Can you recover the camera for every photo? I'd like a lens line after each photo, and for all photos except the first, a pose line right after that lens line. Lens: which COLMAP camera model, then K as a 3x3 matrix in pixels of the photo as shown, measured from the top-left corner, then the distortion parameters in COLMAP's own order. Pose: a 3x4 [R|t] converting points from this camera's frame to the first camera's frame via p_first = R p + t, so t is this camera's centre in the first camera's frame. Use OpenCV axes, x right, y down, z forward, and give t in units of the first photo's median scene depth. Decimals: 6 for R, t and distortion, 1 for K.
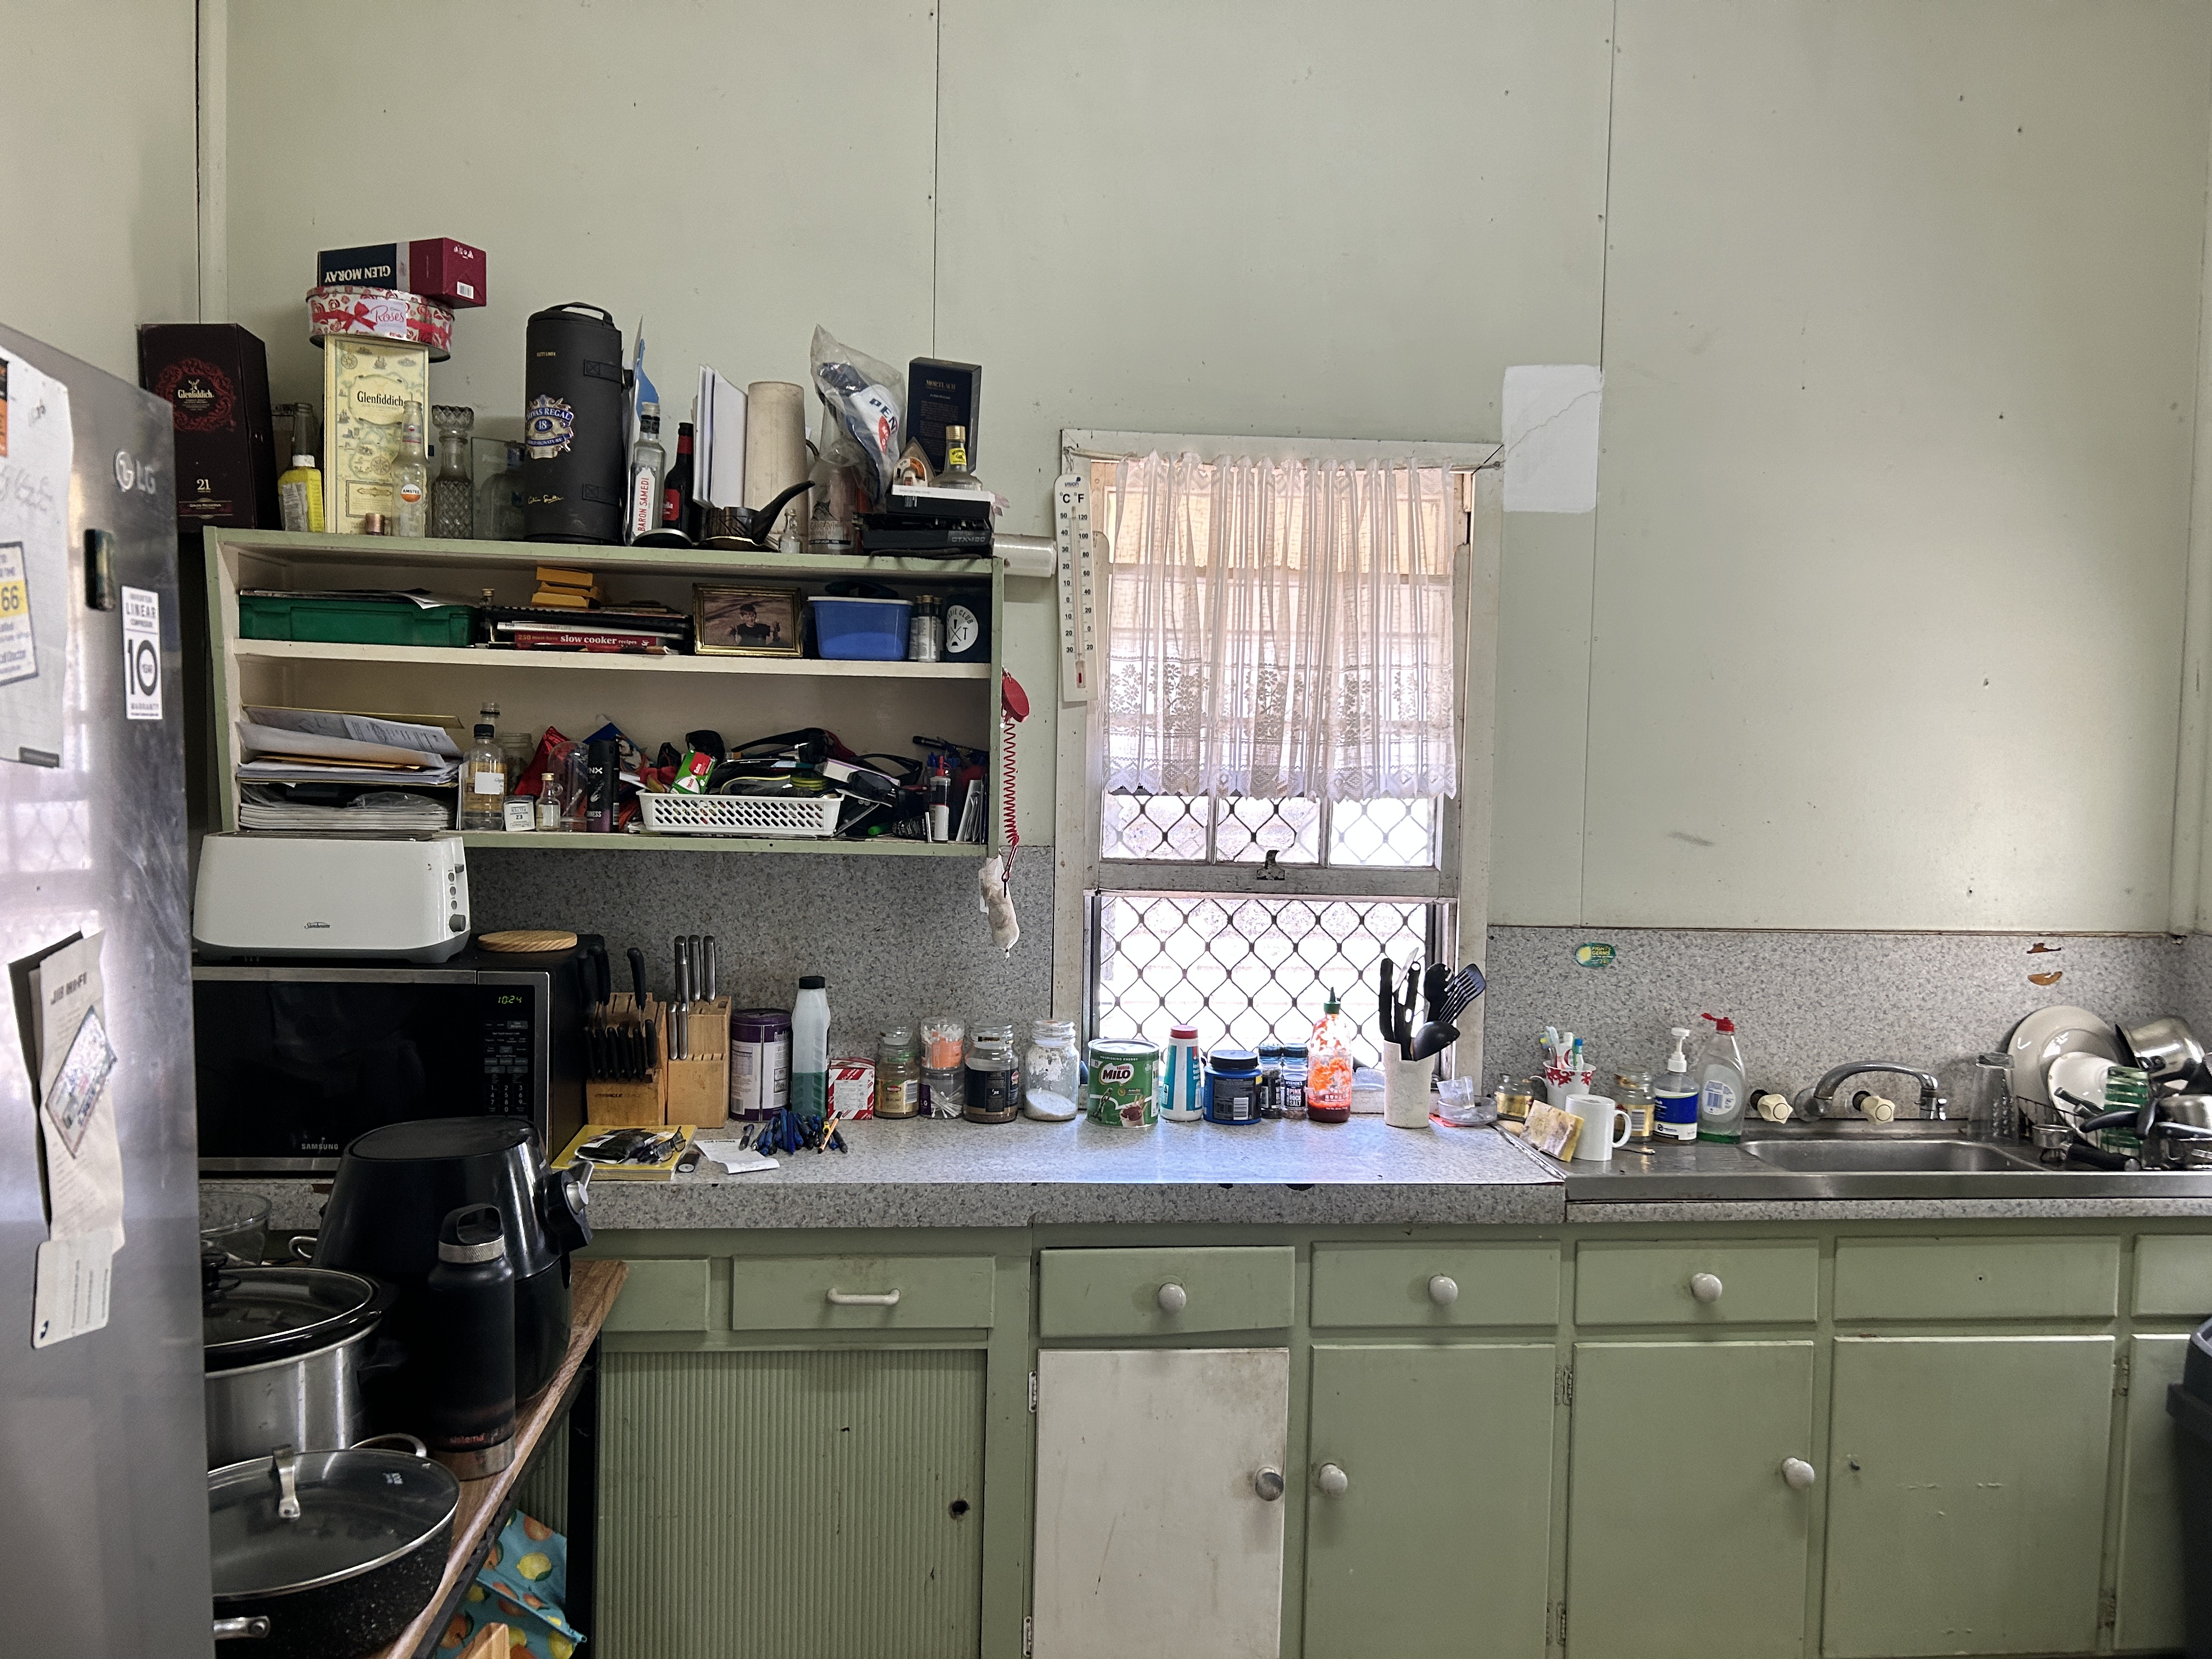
lens RADIAL K [[1648.4, 0, 1103.5], [0, 1648.4, 830.6], [0, 0, 1]] dist [0.051212, -0.065499]
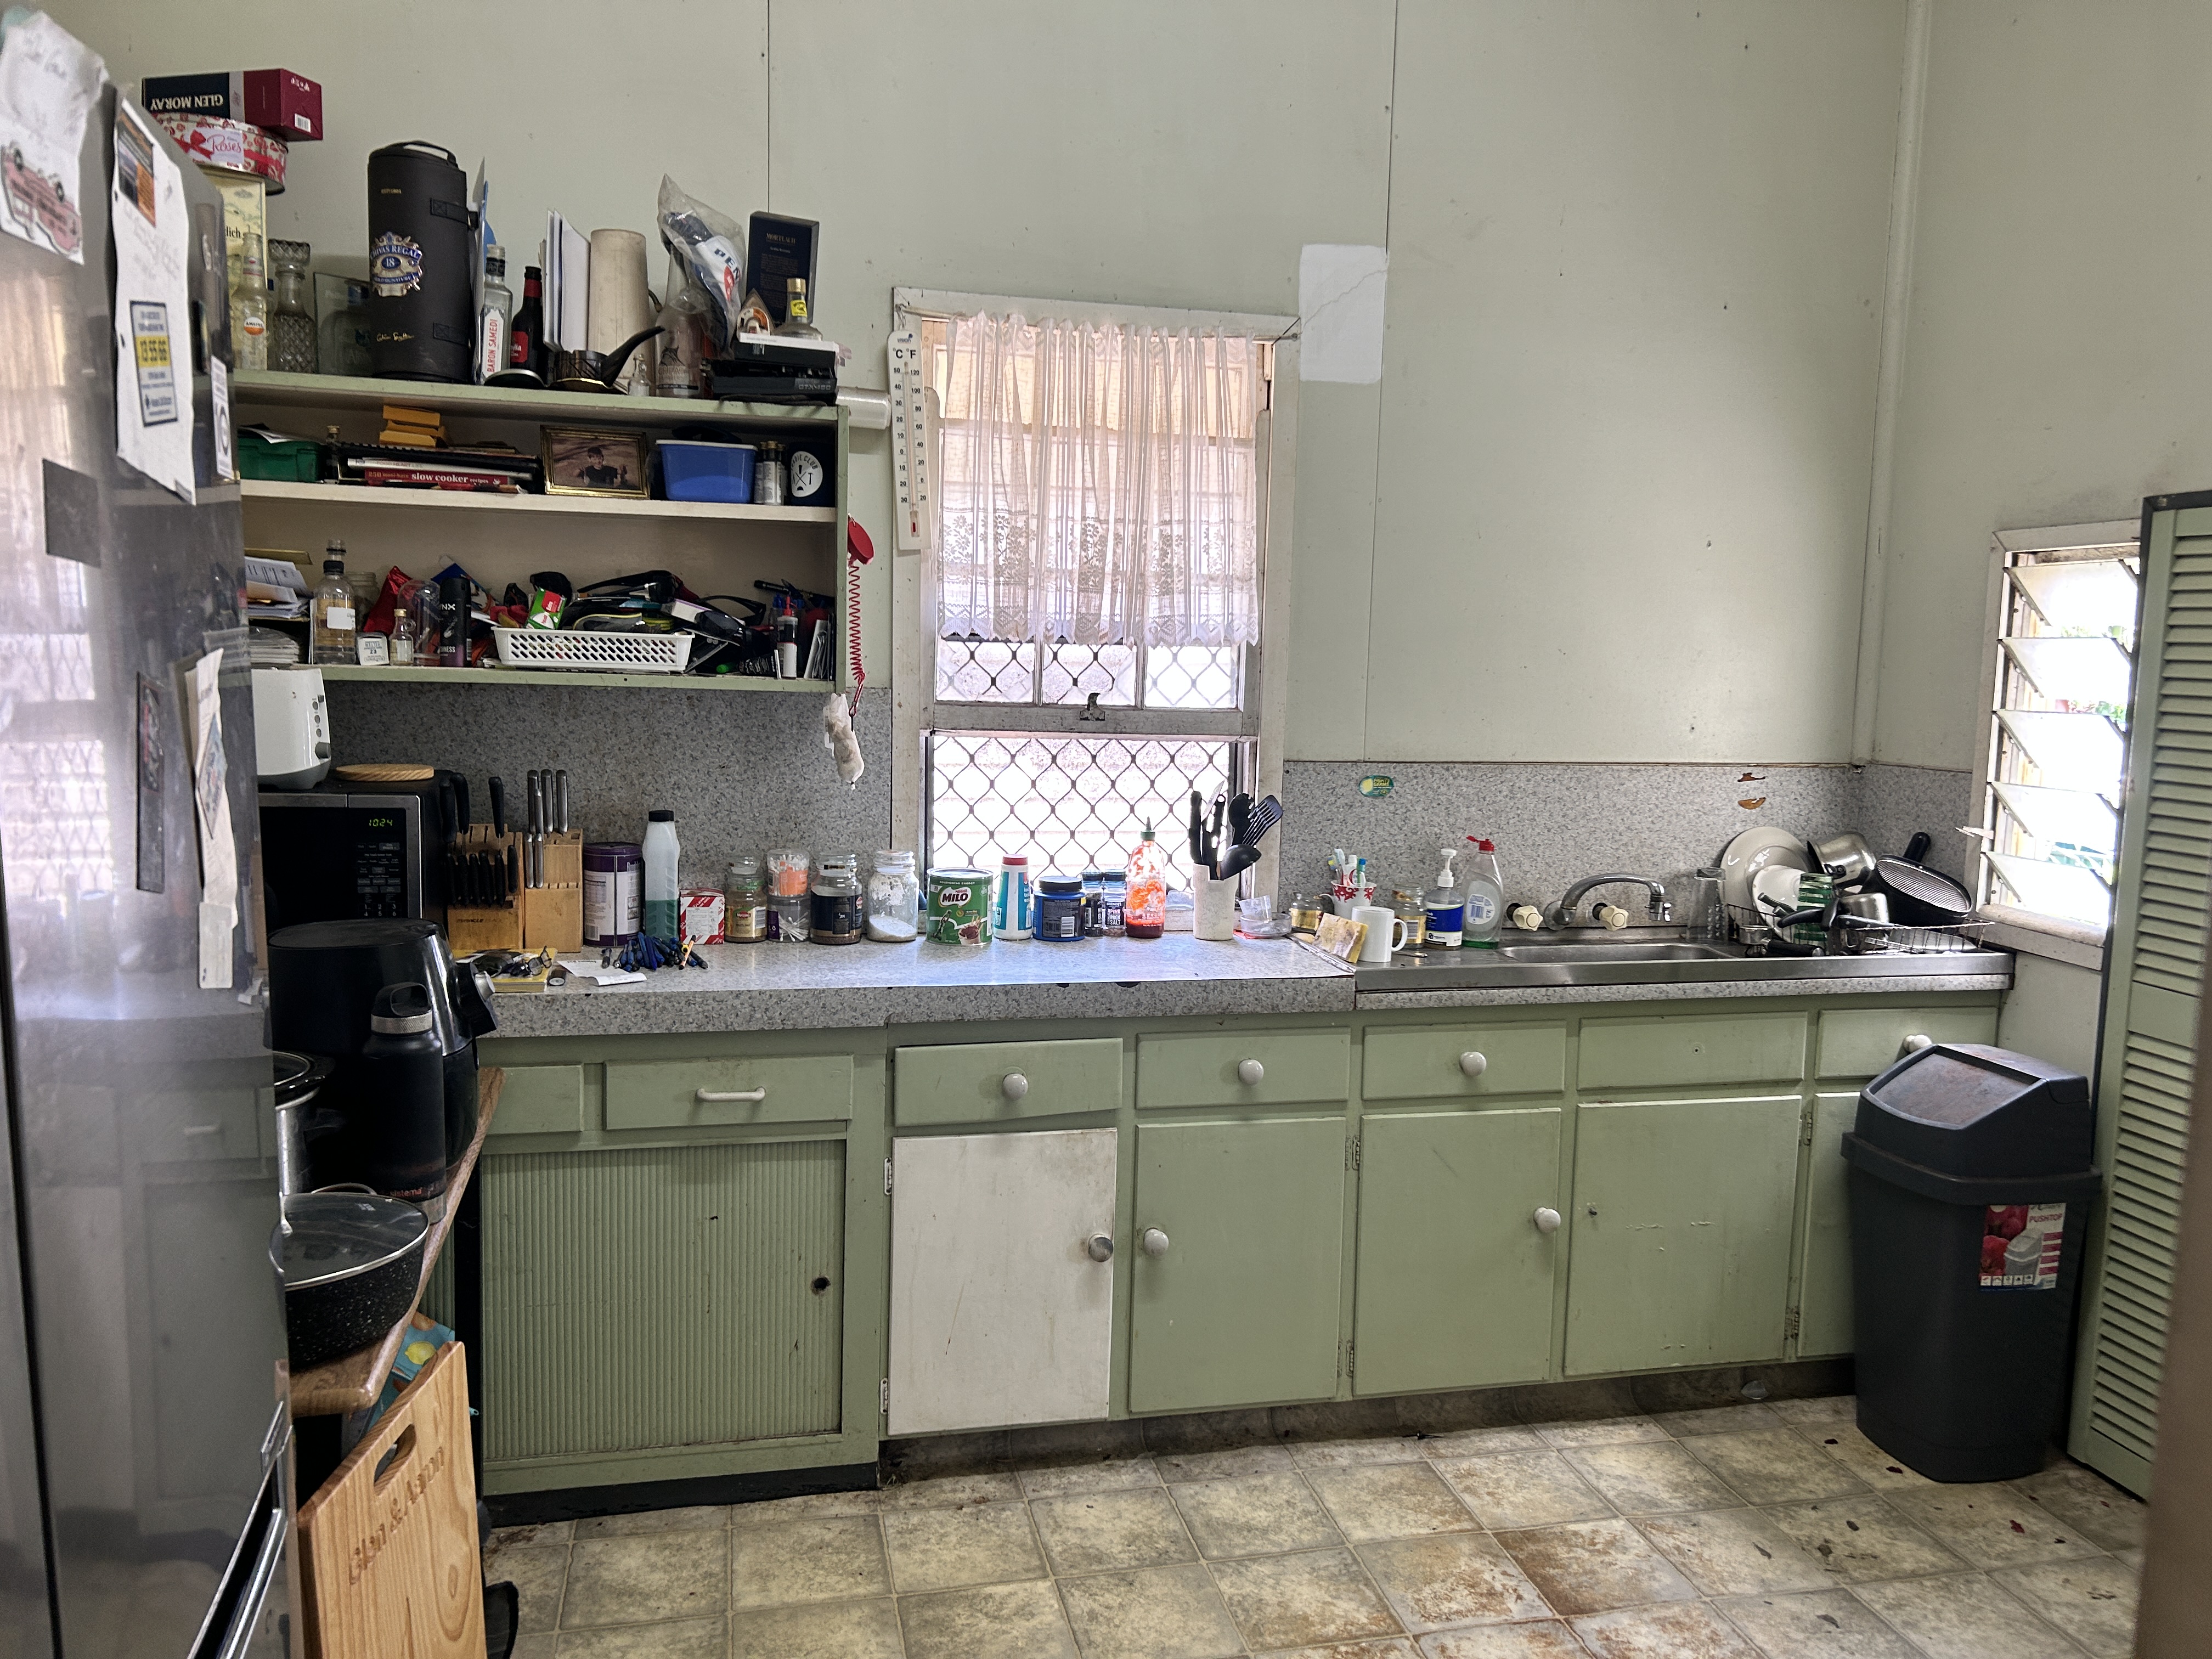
lens RADIAL K [[1648.4, 0, 1098.4], [0, 1648.4, 832.3], [0, 0, 1]] dist [0.051212, -0.065499]
pose [[0.989534, -0.012485, 0.143758, -0.054066], [0.003938, 0.998215, 0.059587, 0.041838], [-0.144245, -0.058398, 0.987817, -0.082824]]
